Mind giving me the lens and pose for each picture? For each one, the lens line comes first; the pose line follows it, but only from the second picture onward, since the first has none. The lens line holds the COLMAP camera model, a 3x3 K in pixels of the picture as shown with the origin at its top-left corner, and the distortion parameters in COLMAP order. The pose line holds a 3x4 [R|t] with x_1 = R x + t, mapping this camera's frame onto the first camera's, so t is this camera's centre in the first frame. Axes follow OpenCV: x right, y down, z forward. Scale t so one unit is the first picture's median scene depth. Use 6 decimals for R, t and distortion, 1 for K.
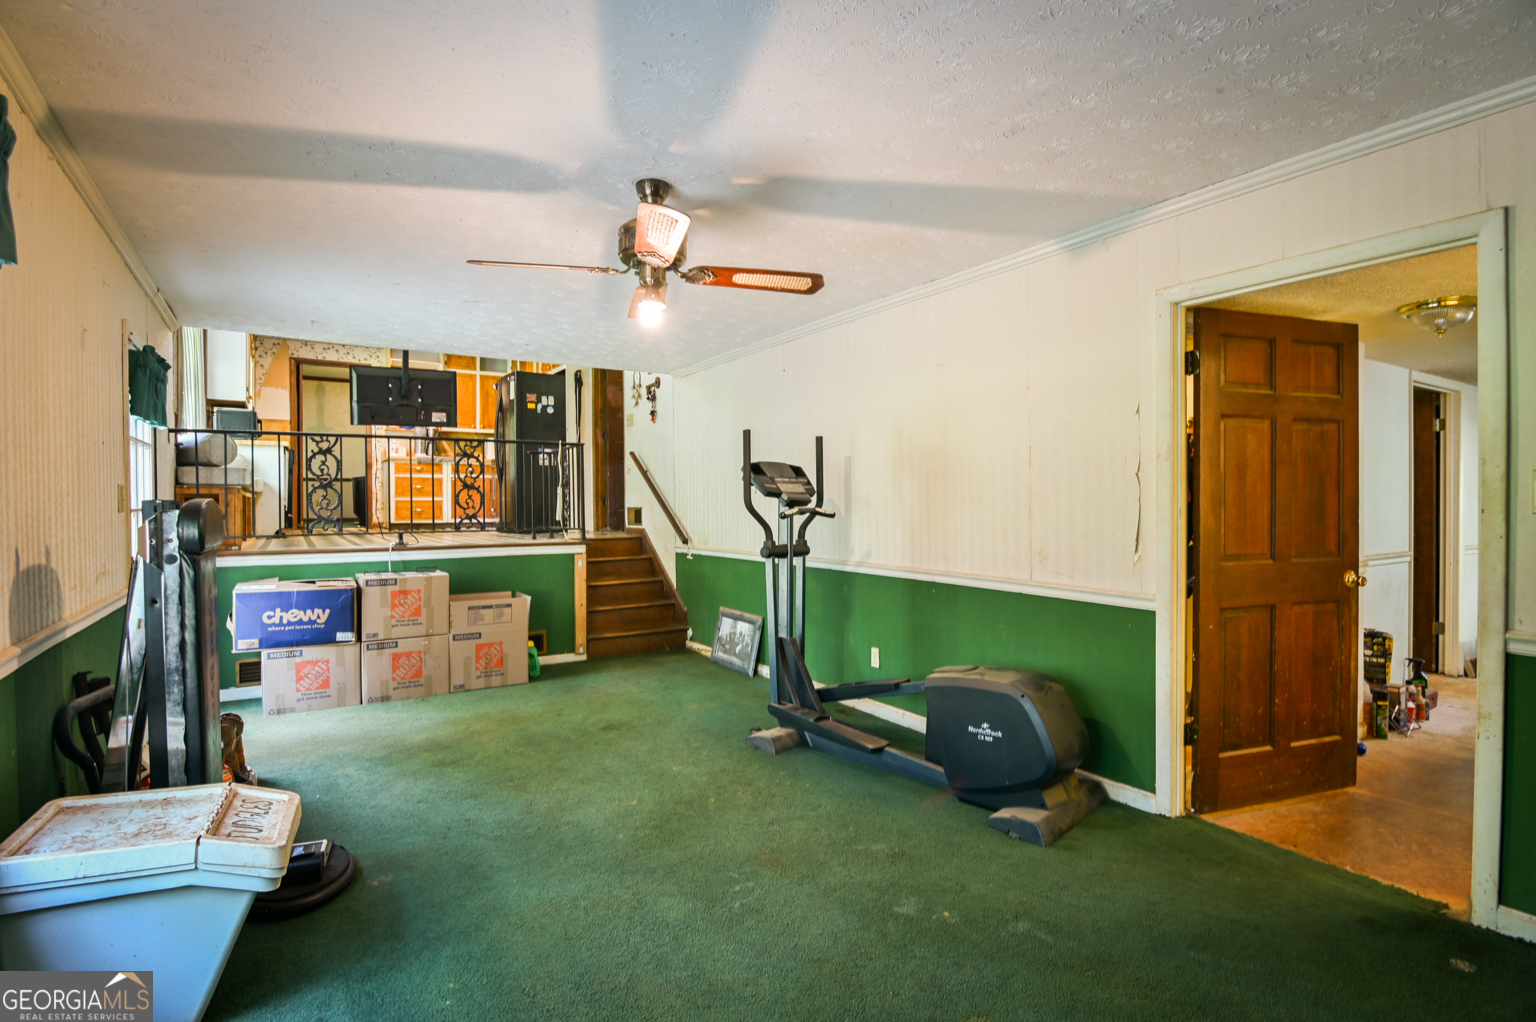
lens RADIAL K [[764.0, 0, 768.0], [0, 764.0, 511.0], [0, 0, 1]] dist [-0.001130, -0.000120]
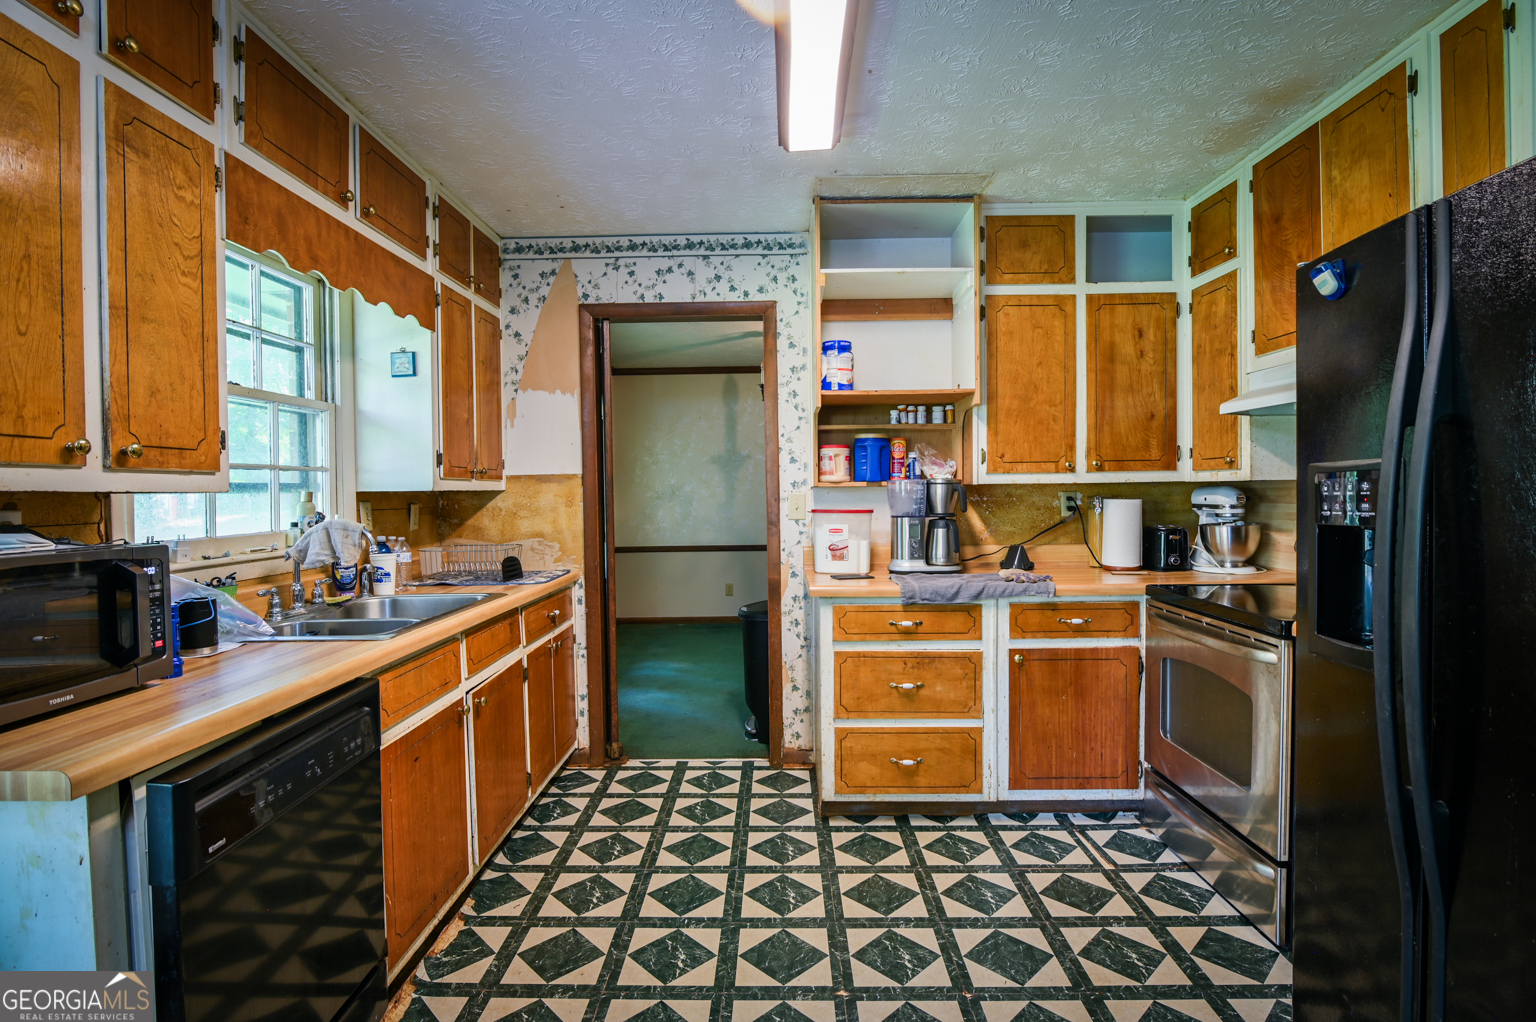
lens RADIAL K [[764.0, 0, 768.0], [0, 764.0, 511.0], [0, 0, 1]] dist [-0.001130, -0.000120]
pose [[0.838677, 0.003638, -0.544617, -0.287893], [0.007619, 0.999801, 0.018411, -0.089231], [0.544576, -0.019590, 0.838483, 0.609555]]
